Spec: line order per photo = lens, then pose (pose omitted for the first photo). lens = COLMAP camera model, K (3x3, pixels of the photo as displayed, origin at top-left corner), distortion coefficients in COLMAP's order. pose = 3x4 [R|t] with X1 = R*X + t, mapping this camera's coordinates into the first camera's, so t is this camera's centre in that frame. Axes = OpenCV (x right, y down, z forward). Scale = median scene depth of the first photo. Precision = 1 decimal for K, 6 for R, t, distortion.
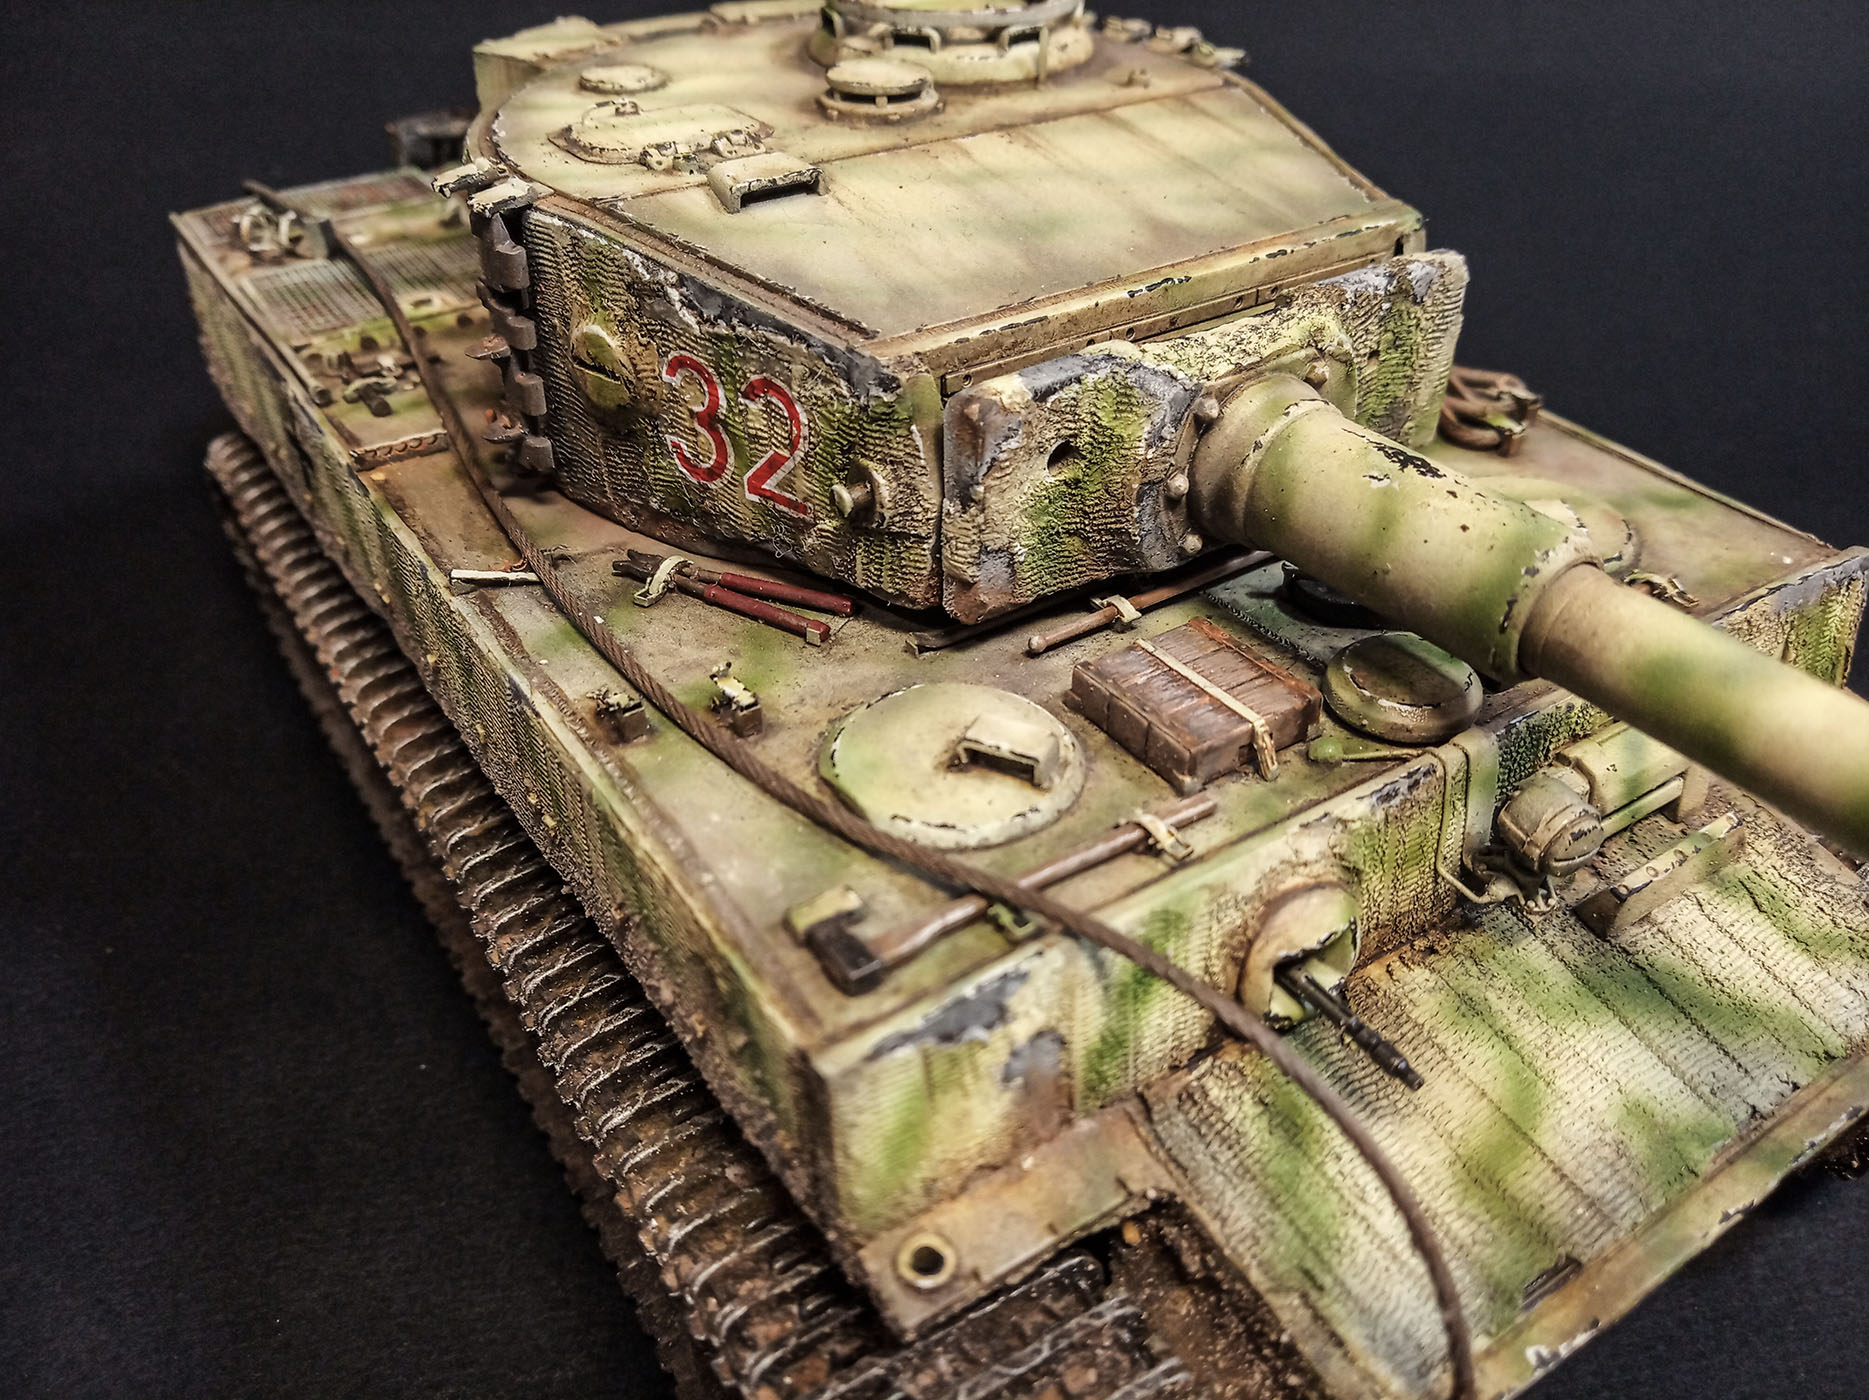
lens RADIAL K [[1473.8, 0, 925.5], [0, 1473.8, 723.6], [0, 0, 1]] dist [0.077998, -0.228392]
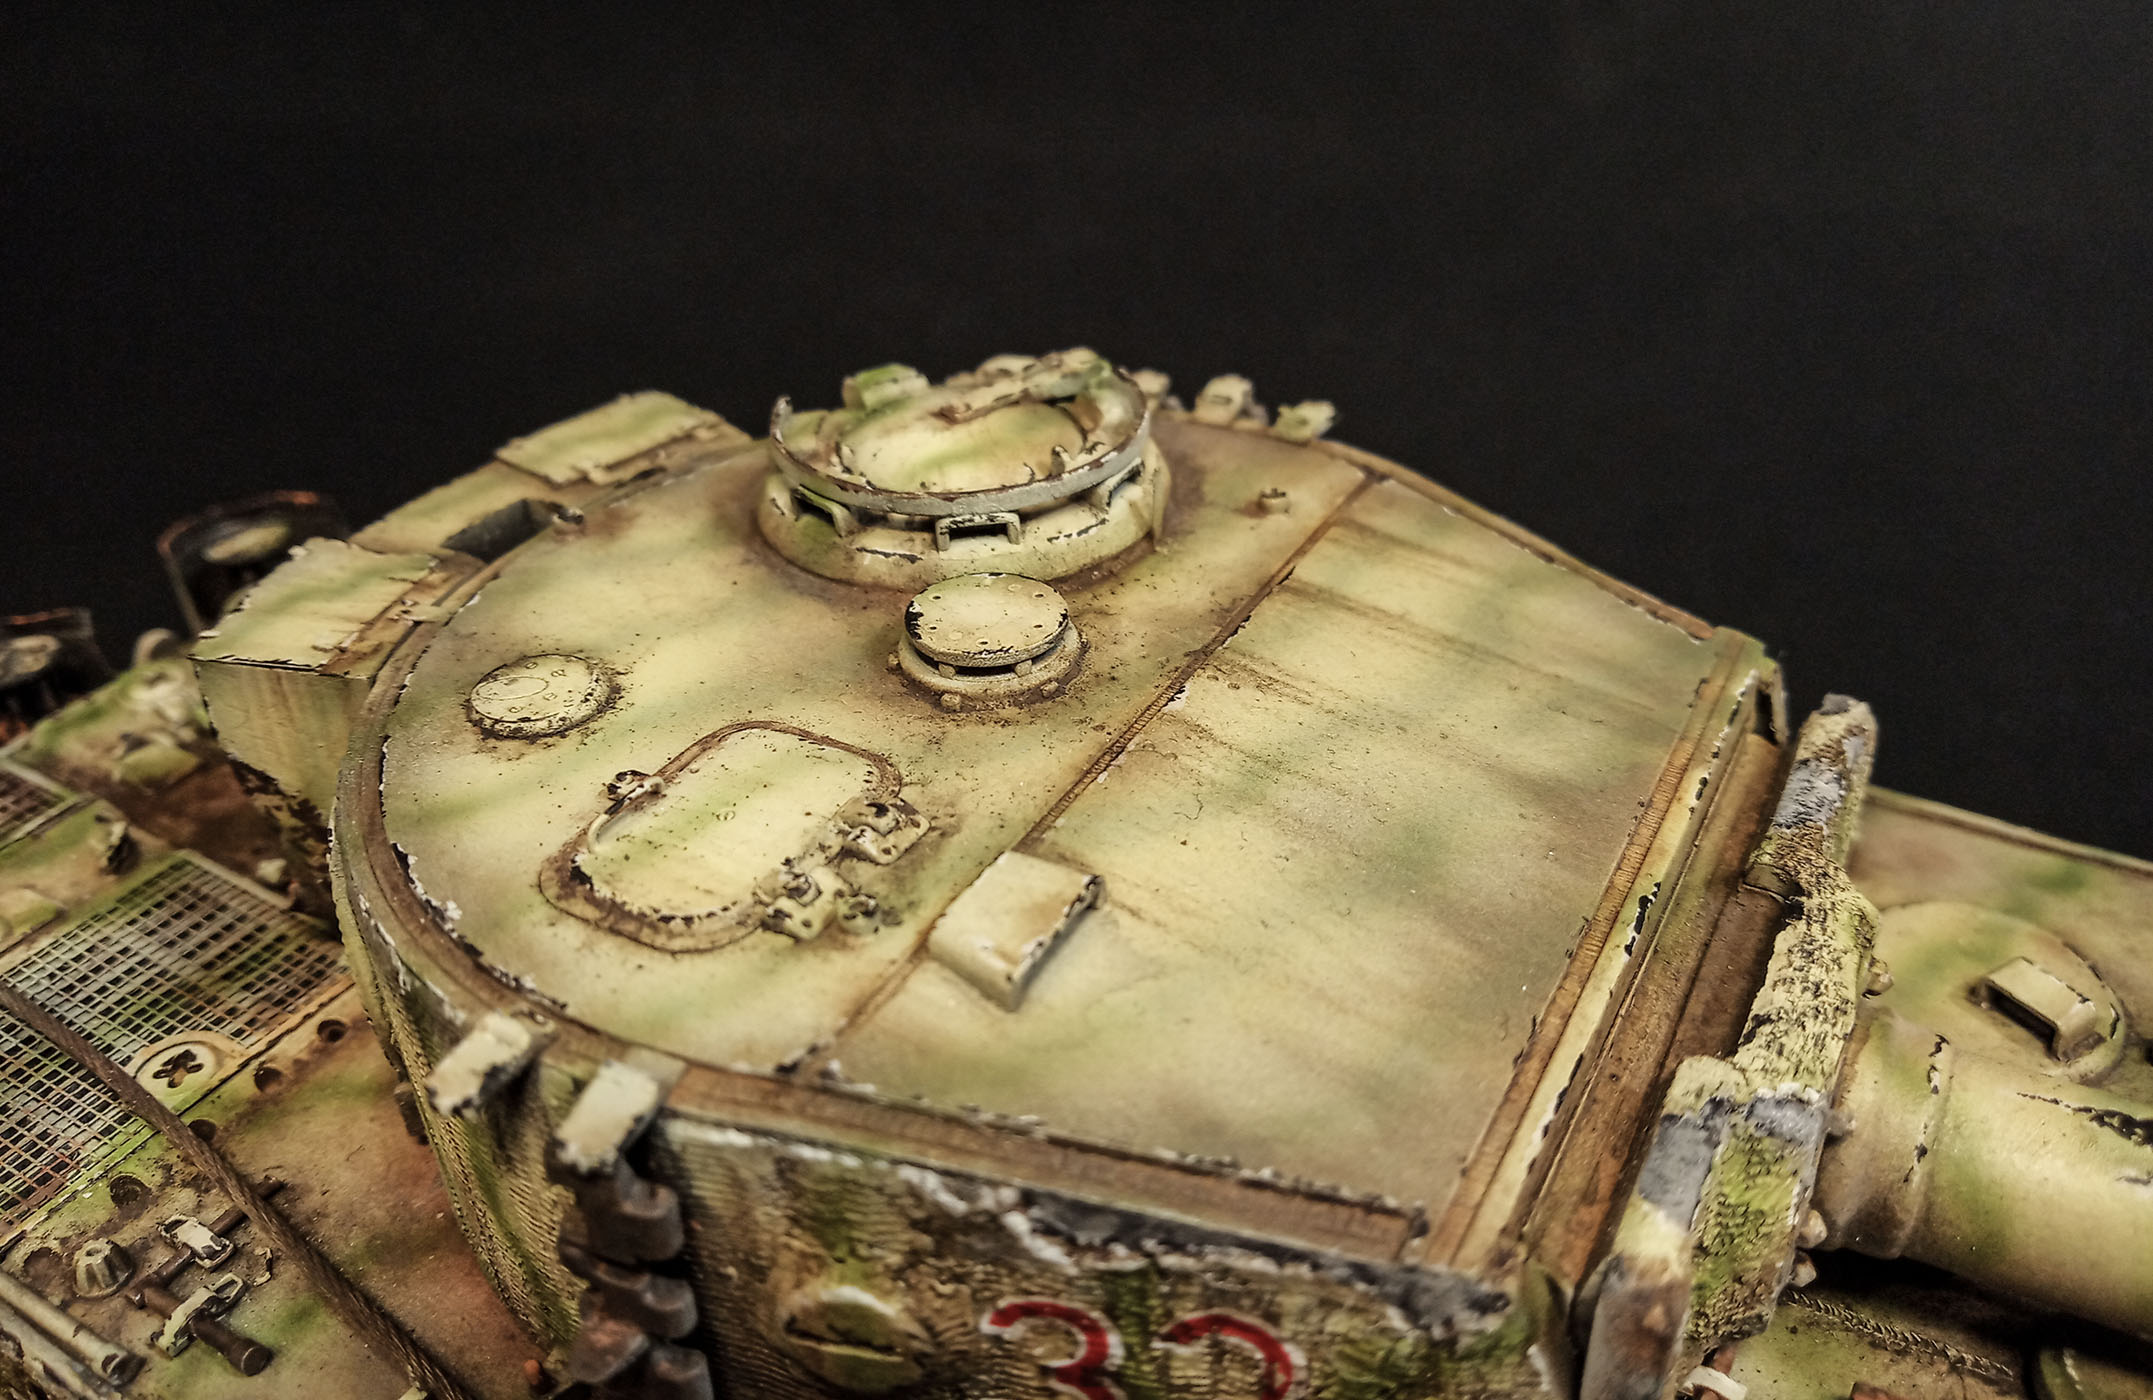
lens RADIAL K [[1725.0, 0, 1039.4], [0, 1725.0, 616.1], [0, 0, 1]] dist [0.008872, -0.083087]
pose [[0.902838, -0.252110, 0.348318, -0.328078], [0.288858, 0.955673, -0.057008, -0.464235], [-0.318505, 0.152084, 0.935641, 0.342417]]
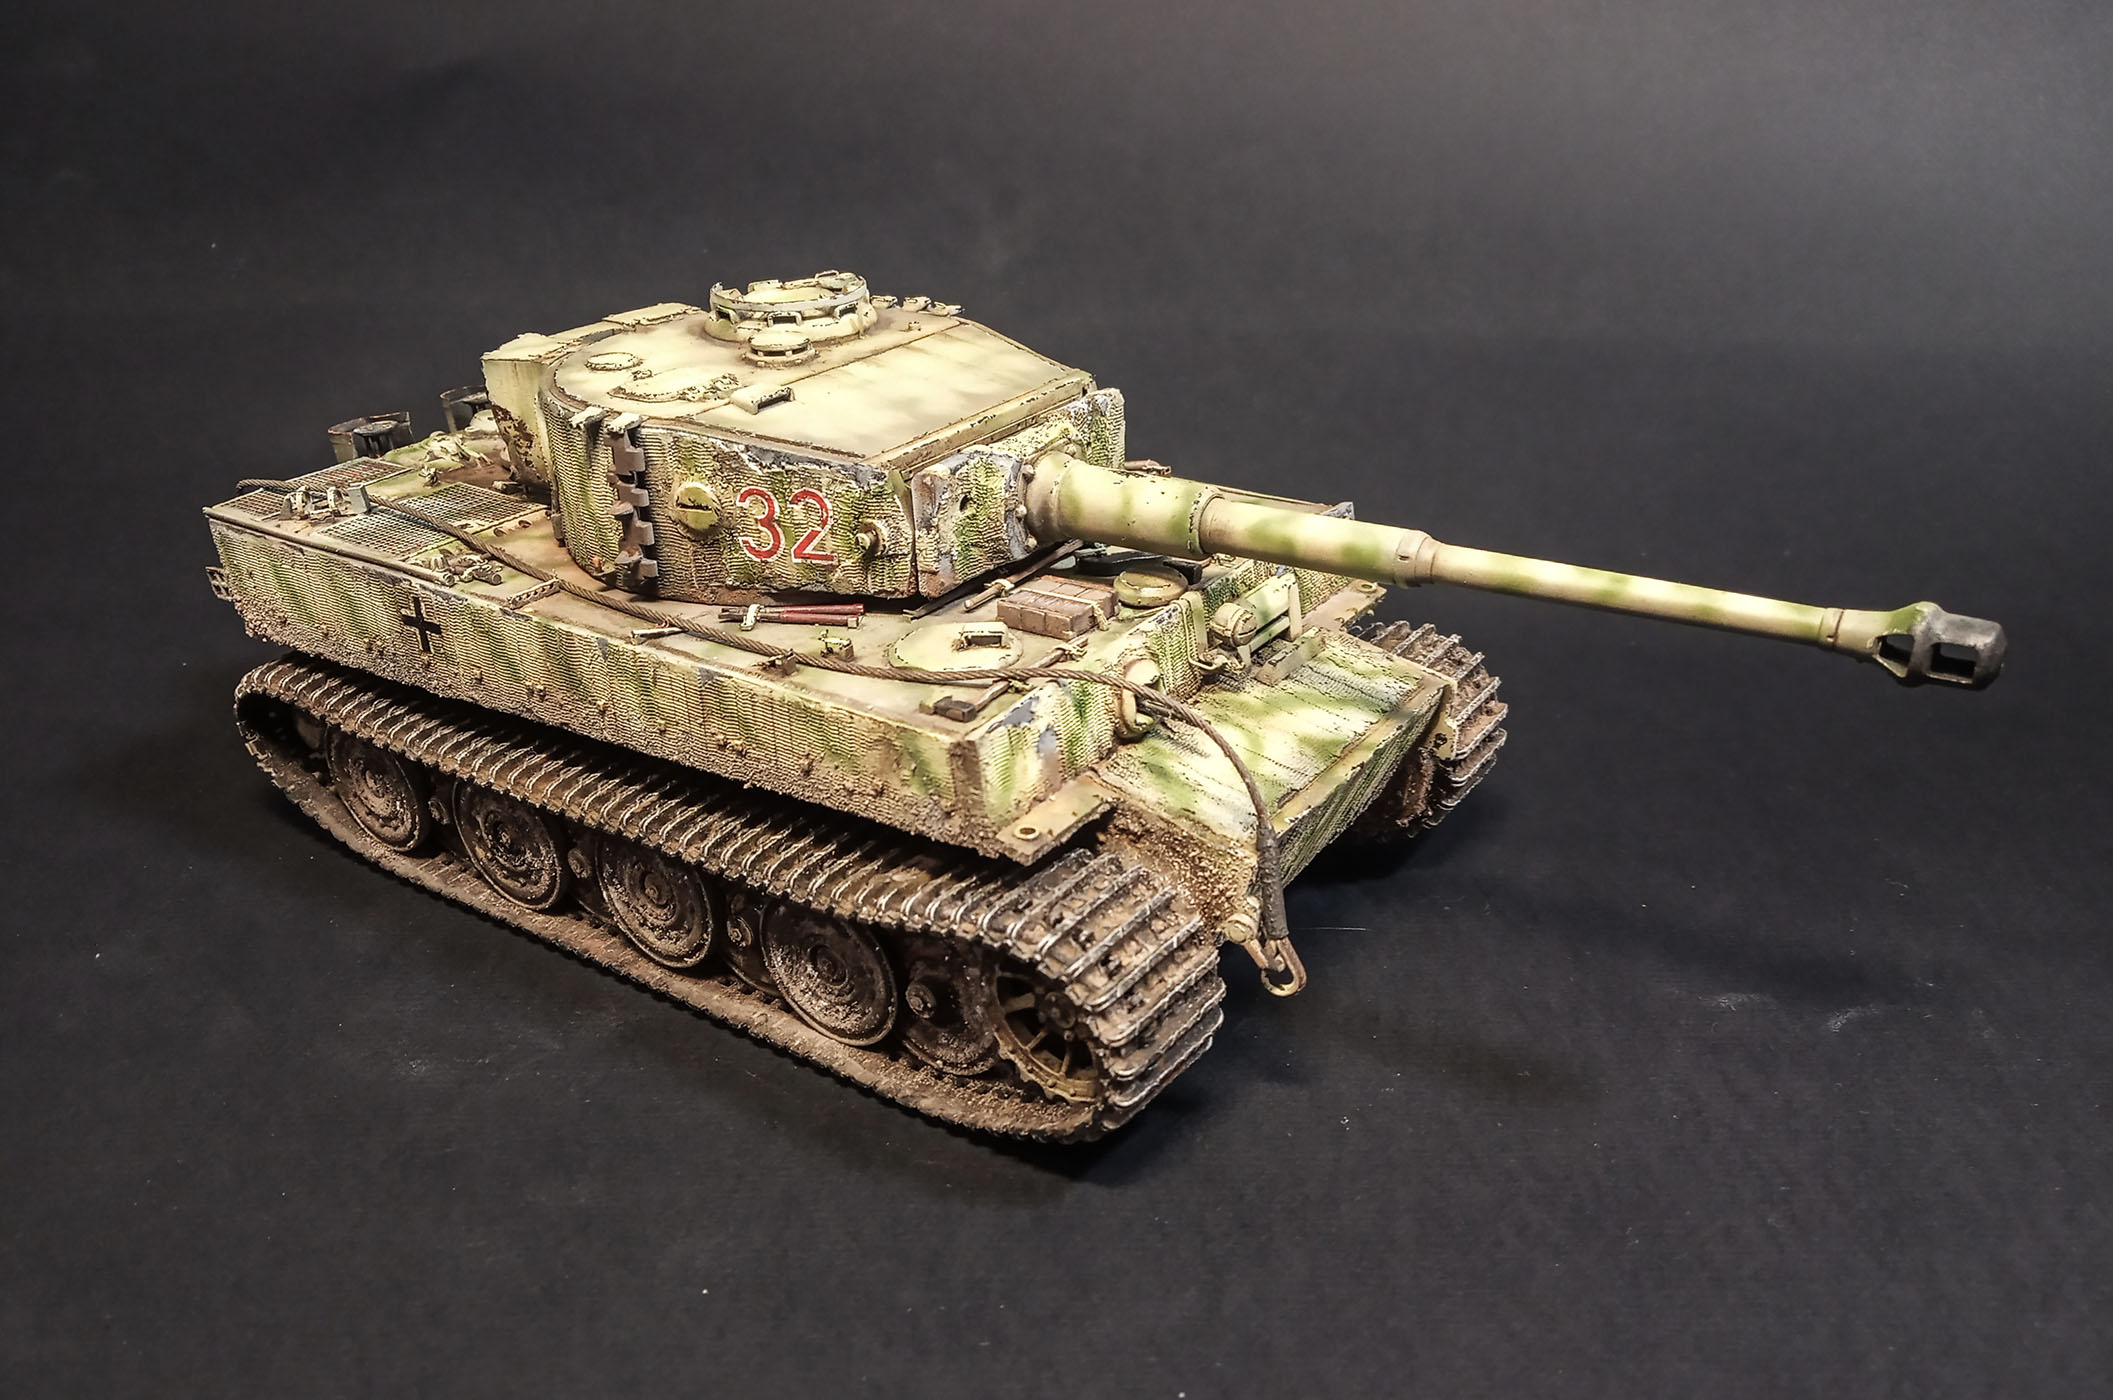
lens RADIAL K [[1714.6, 0, 1032.6], [0, 1714.6, 806.1], [0, 0, 1]] dist [0.118563, -0.386193]
pose [[0.931312, -0.200408, 0.304128, -0.575239], [0.245145, 0.962465, -0.116466, 0.475111], [-0.269372, 0.183021, 0.945485, -1.070988]]
